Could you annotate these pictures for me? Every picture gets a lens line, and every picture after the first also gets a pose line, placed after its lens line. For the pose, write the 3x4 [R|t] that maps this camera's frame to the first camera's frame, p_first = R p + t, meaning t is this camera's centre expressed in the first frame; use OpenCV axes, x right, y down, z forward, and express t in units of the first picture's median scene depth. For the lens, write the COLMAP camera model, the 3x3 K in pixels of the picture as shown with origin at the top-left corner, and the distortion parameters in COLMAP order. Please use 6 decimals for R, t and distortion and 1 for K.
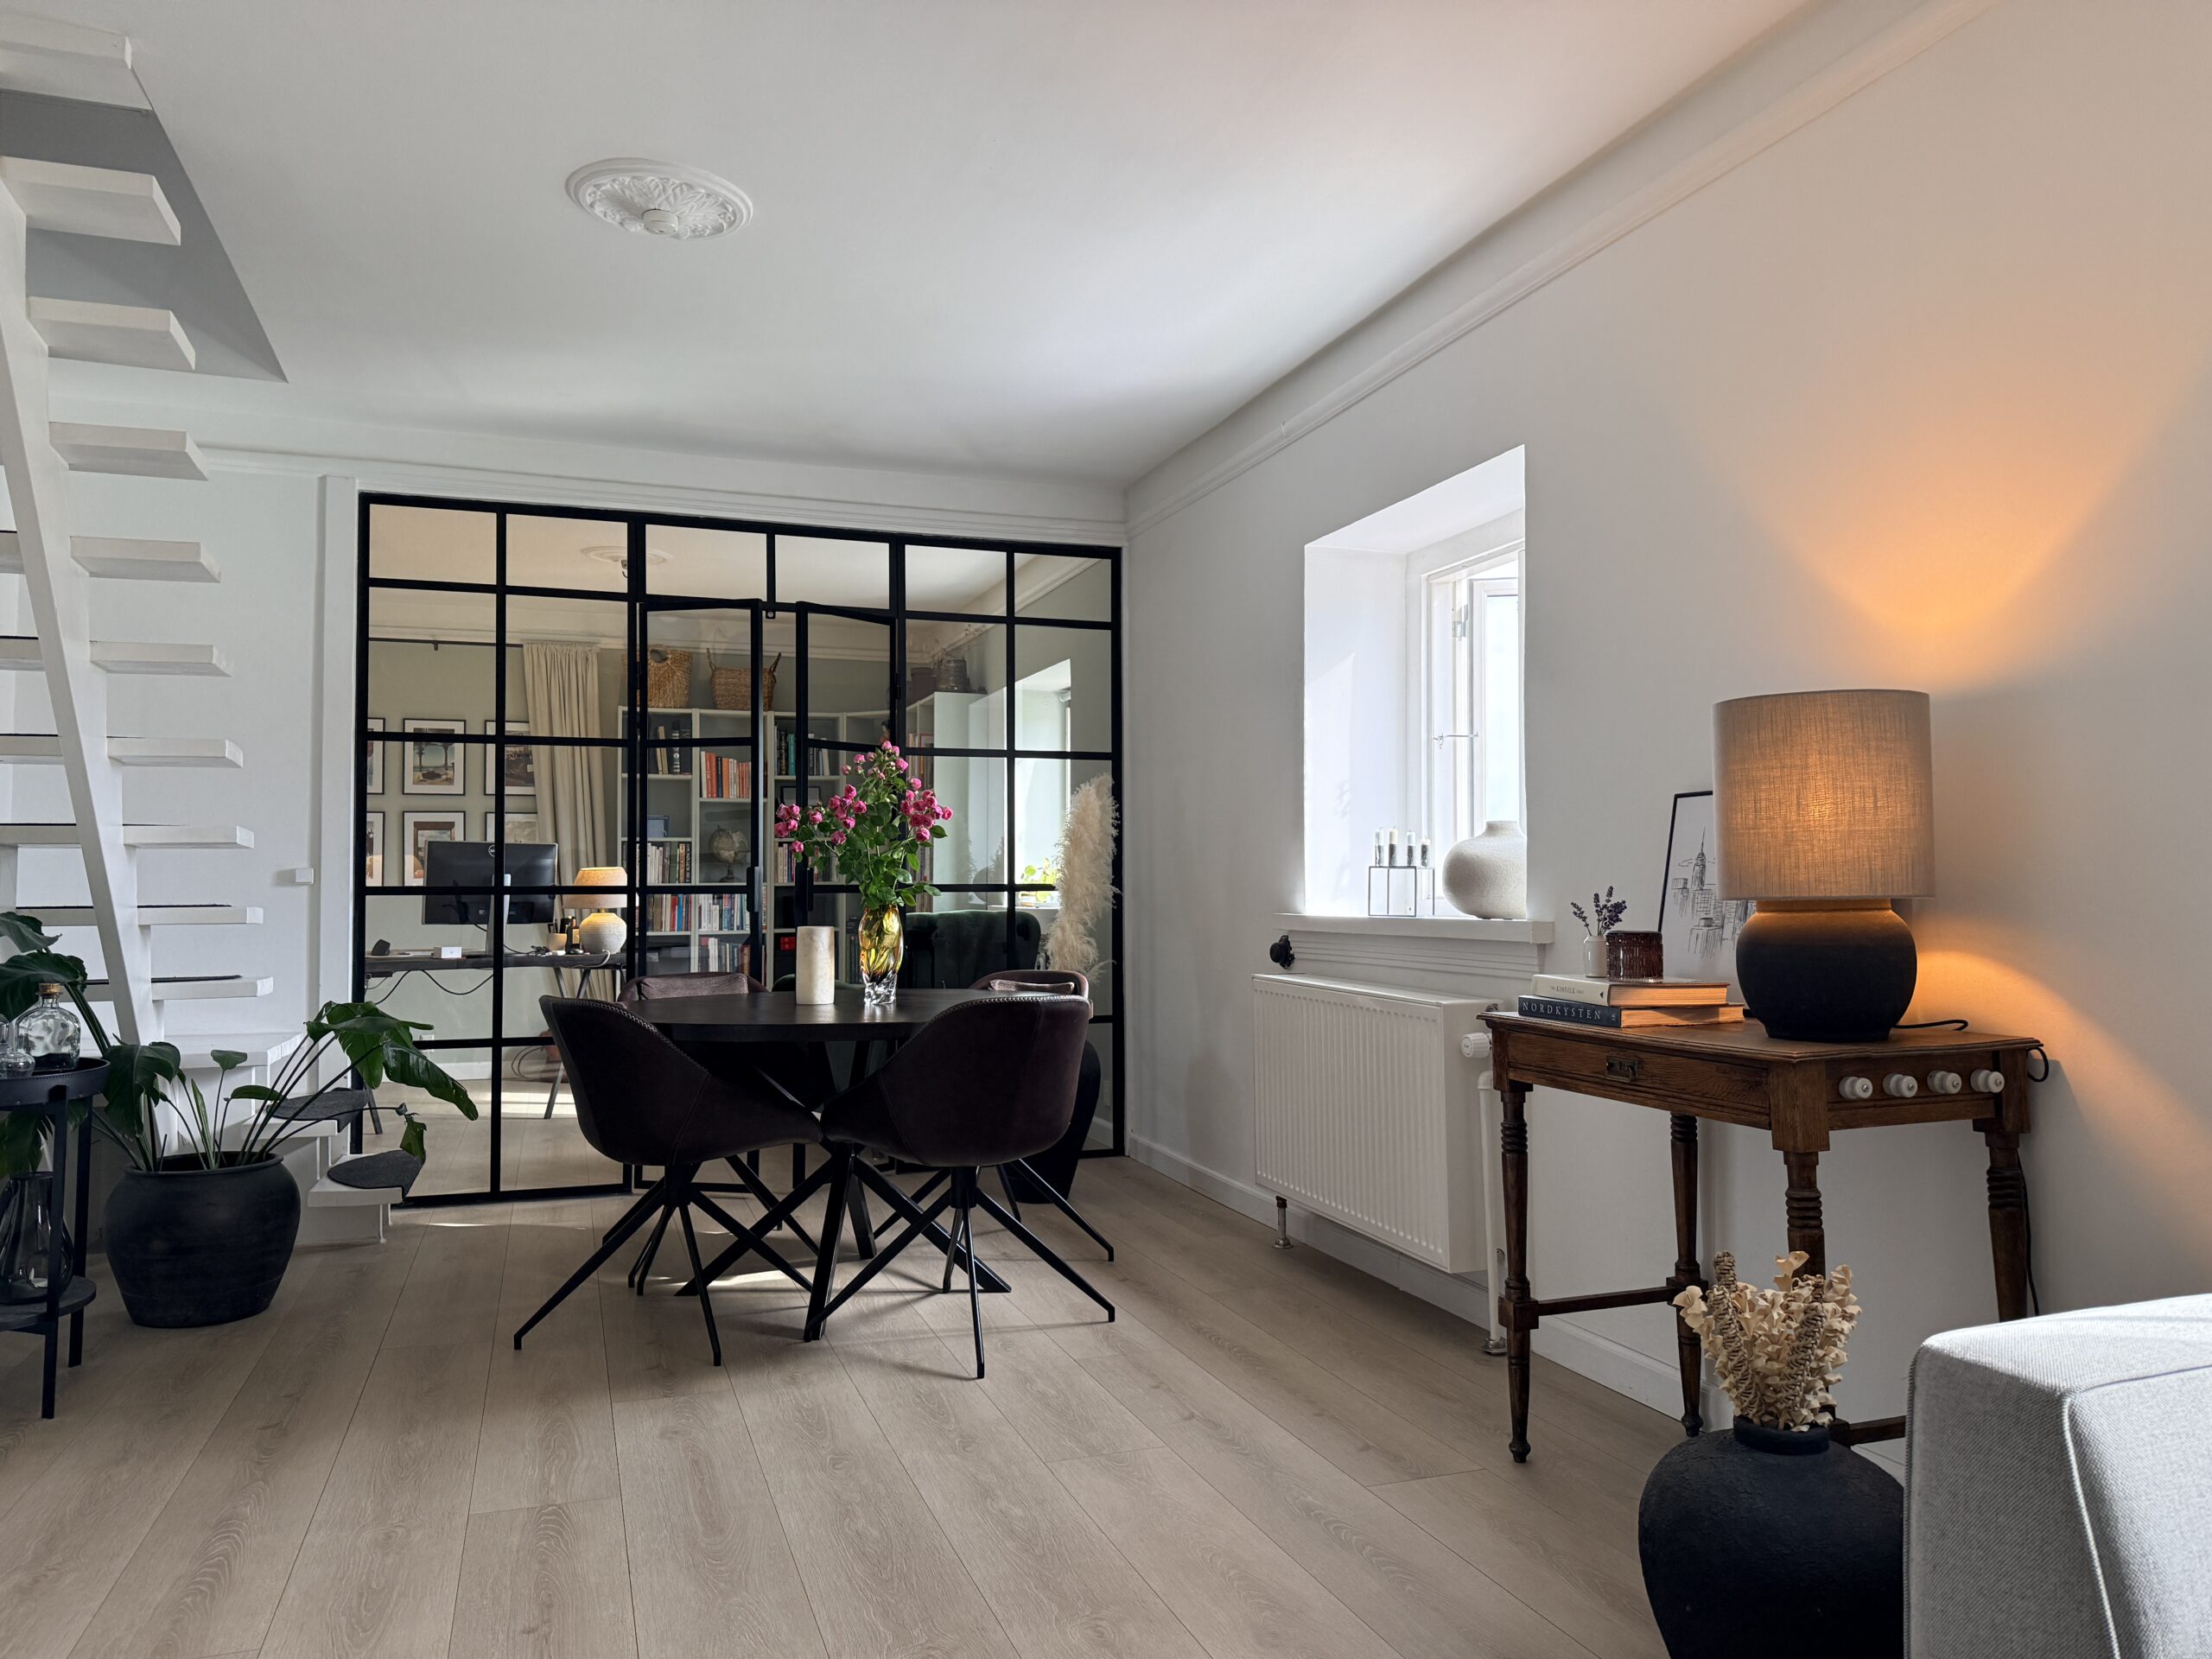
lens RADIAL K [[1534.1, 0, 1140.8], [0, 1534.1, 835.5], [0, 0, 1]] dist [0.115408, -0.259605]
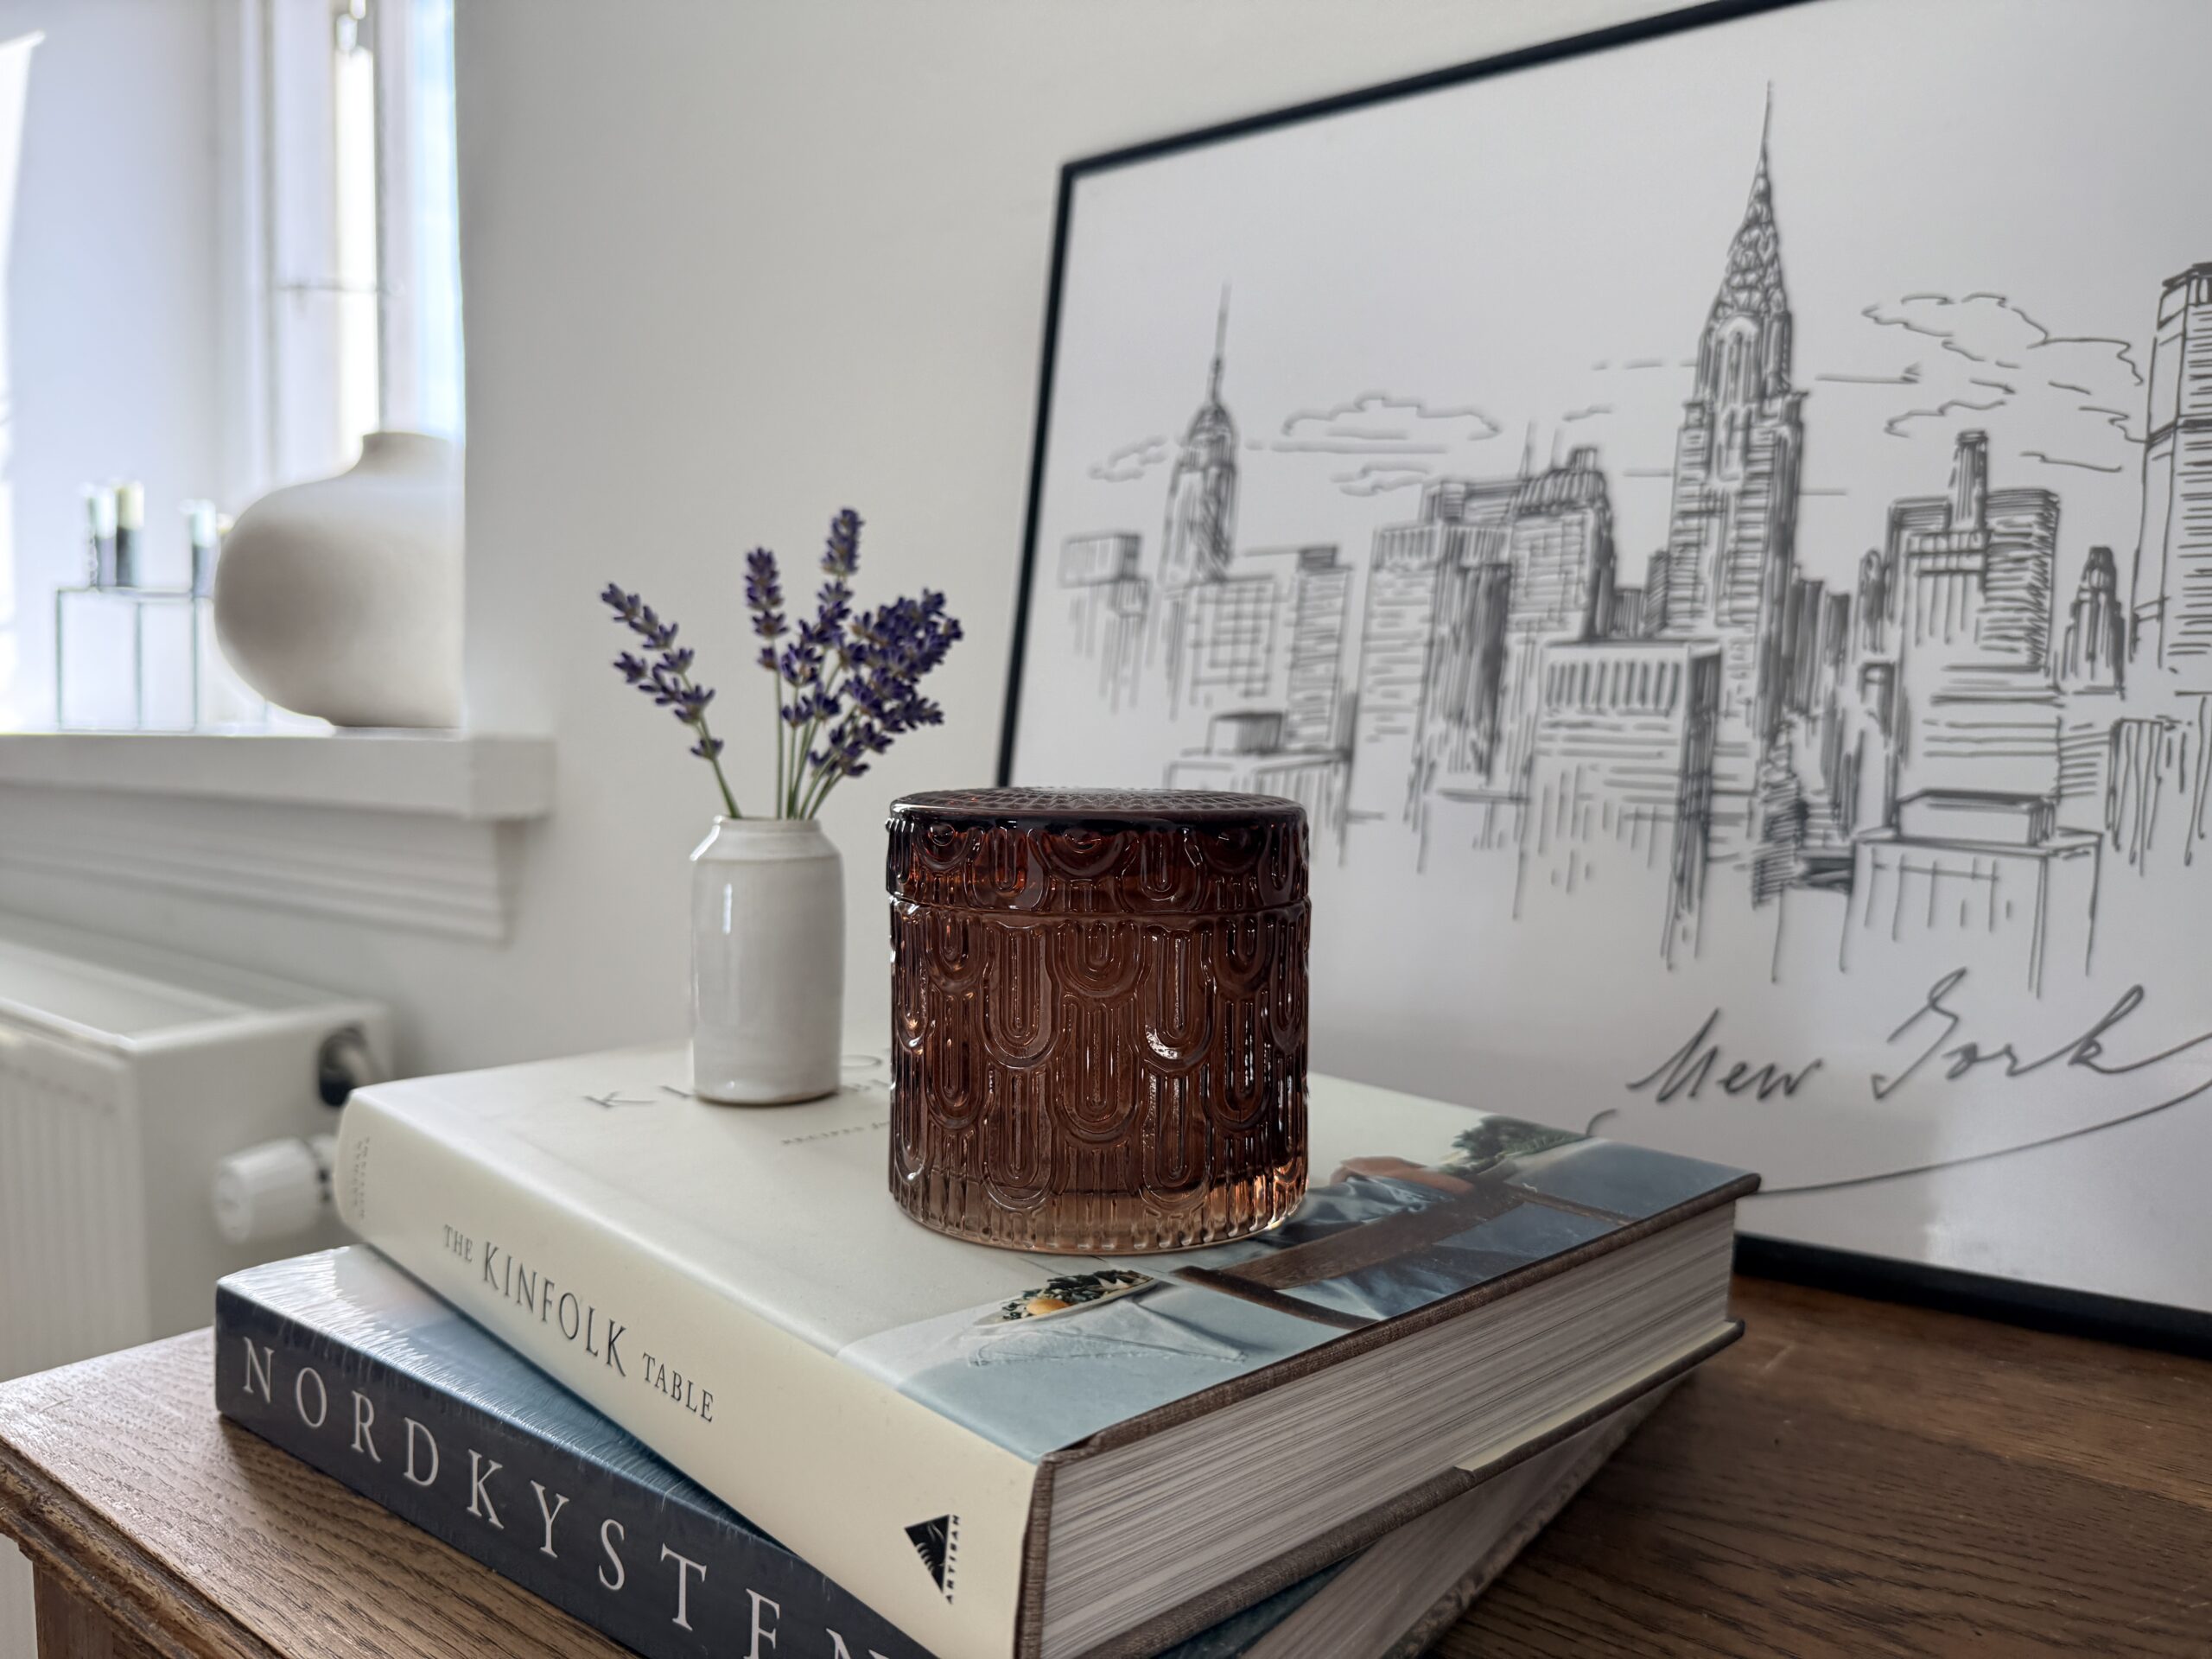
lens RADIAL K [[1553.0, 0, 1115.2], [0, 1553.0, 831.0], [0, 0, 1]] dist [0.123796, -0.189183]
pose [[0.843944, -0.038541, 0.535045, 0.225106], [-0.021768, 0.994134, 0.105946, 0.045680], [-0.535989, -0.101059, 0.838154, 0.796426]]
